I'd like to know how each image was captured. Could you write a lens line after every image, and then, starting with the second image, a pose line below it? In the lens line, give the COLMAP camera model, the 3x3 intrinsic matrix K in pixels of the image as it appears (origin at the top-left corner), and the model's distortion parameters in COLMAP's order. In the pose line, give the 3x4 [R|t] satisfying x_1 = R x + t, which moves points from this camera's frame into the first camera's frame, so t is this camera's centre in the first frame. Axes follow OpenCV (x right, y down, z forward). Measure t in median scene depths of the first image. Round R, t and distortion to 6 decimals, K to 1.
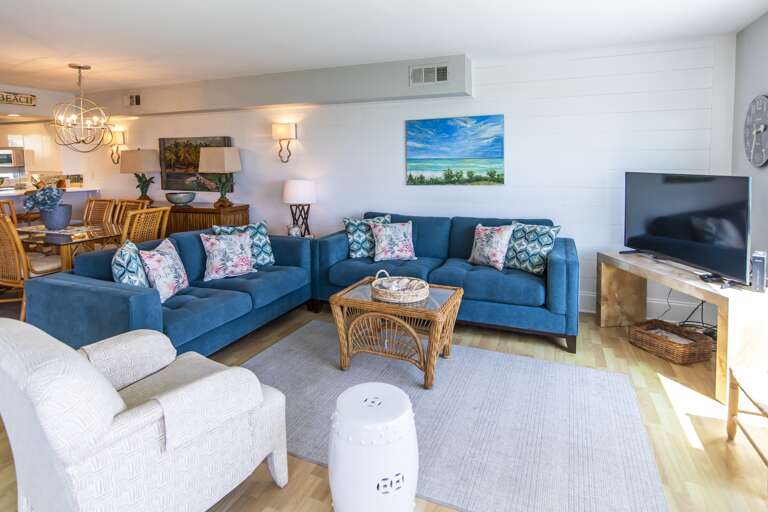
lens RADIAL K [[407.3, 0, 368.3], [0, 407.3, 180.7], [0, 0, 1]] dist [0.013816, -0.000153]
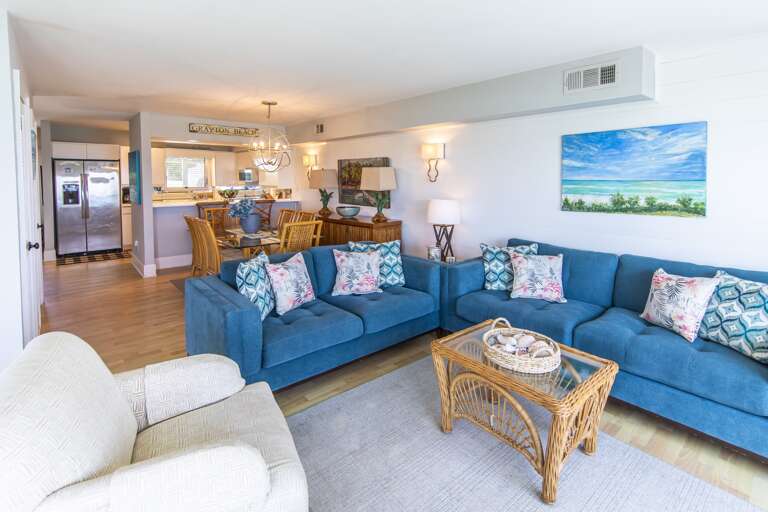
lens RADIAL K [[356.4, 0, 392.2], [0, 356.4, 190.0], [0, 0, 1]] dist [0.013785, -0.000542]
pose [[0.907798, 0.023075, -0.418772, 0.092781], [-0.028969, 0.999550, -0.007722, -0.017824], [0.418405, 0.019141, 0.908059, 0.181891]]
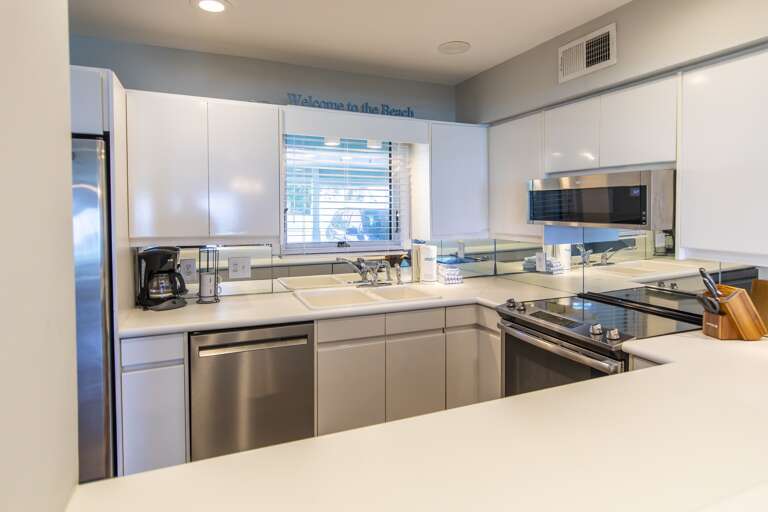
lens RADIAL K [[425.0, 0, 384.2], [0, 425.0, 221.8], [0, 0, 1]] dist [0.002003, 0.000033]
pose [[0.713525, 0.025008, -0.700183, -1.228177], [-0.038587, 0.999249, -0.003633, -0.050059], [0.699566, 0.029610, 0.713954, 1.047904]]
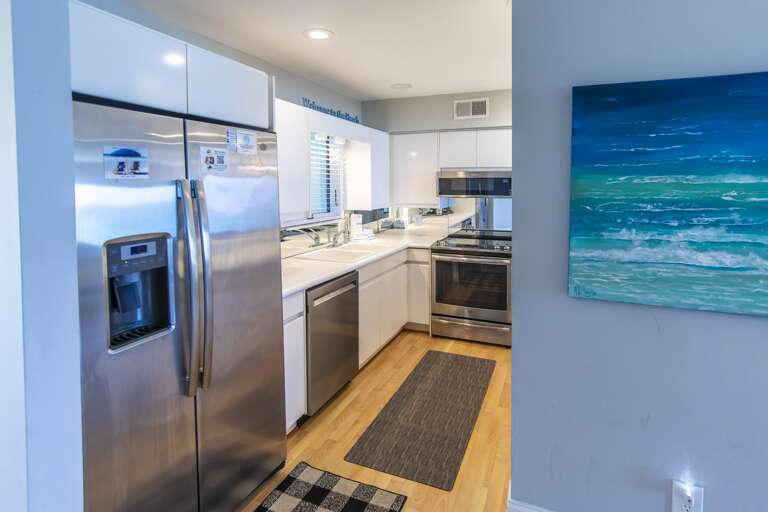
lens RADIAL K [[377.5, 0, 403.5], [0, 377.5, 195.2], [0, 0, 1]] dist [0.013820, 0.000096]
pose [[0.999990, 0.002191, 0.003930, -1.585687], [-0.002099, 0.999723, -0.023427, -0.039641], [-0.003981, 0.023419, 0.999718, 0.699288]]
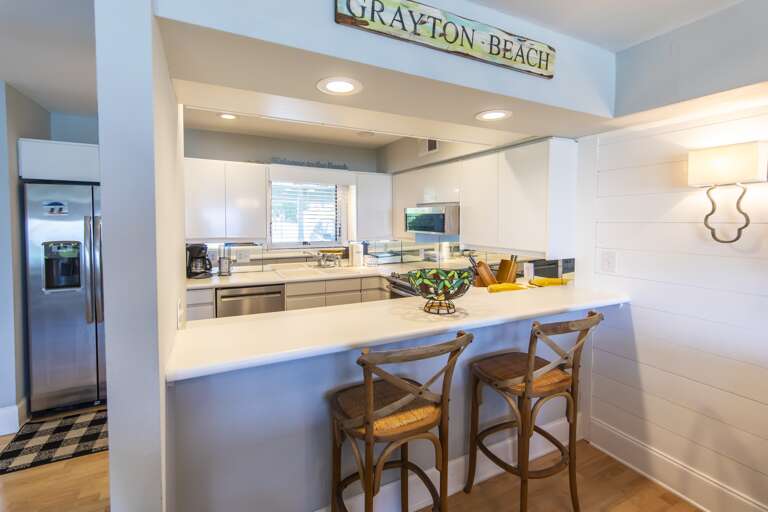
lens RADIAL K [[351.3, 0, 387.5], [0, 351.3, 231.6], [0, 0, 1]] dist [0.030927, -0.000025]
pose [[0.758359, 0.034020, -0.650949, -0.946768], [-0.043454, 0.999054, 0.001588, -0.057182], [0.650387, 0.027082, 0.759120, 0.898298]]
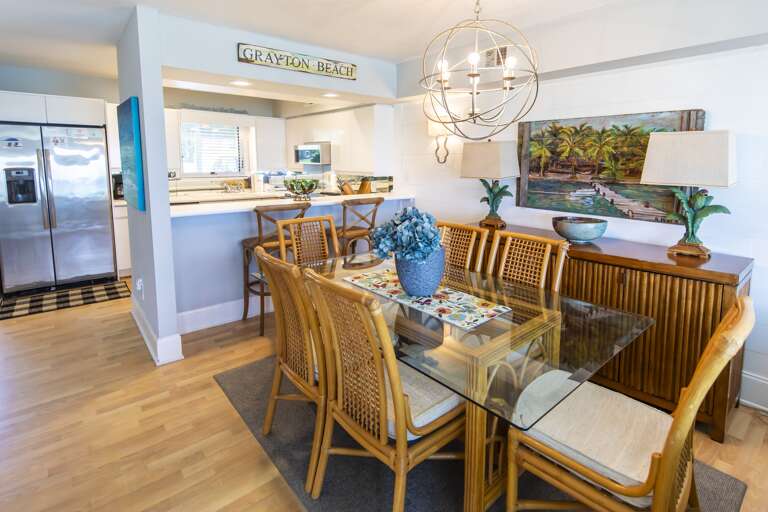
lens RADIAL K [[381.5, 0, 399.7], [0, 381.5, 198.7], [0, 0, 1]] dist [0.016955, -0.000326]
pose [[0.899621, 0.055928, -0.433075, -0.589685], [-0.032882, 0.997625, 0.060530, -0.026478], [0.435431, -0.040213, 0.899323, 0.573145]]
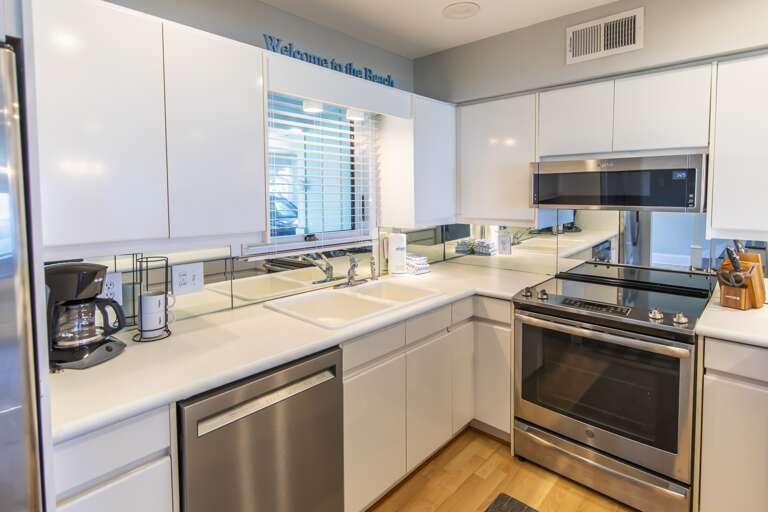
lens RADIAL K [[399.6, 0, 380.1], [0, 399.6, 211.8], [0, 0, 1]] dist [0.002400, 0.000311]
pose [[0.934917, 0.016520, -0.354481, -1.499744], [-0.017538, 0.999846, 0.000339, -0.048404], [0.354432, 0.005900, 0.935063, 1.035665]]
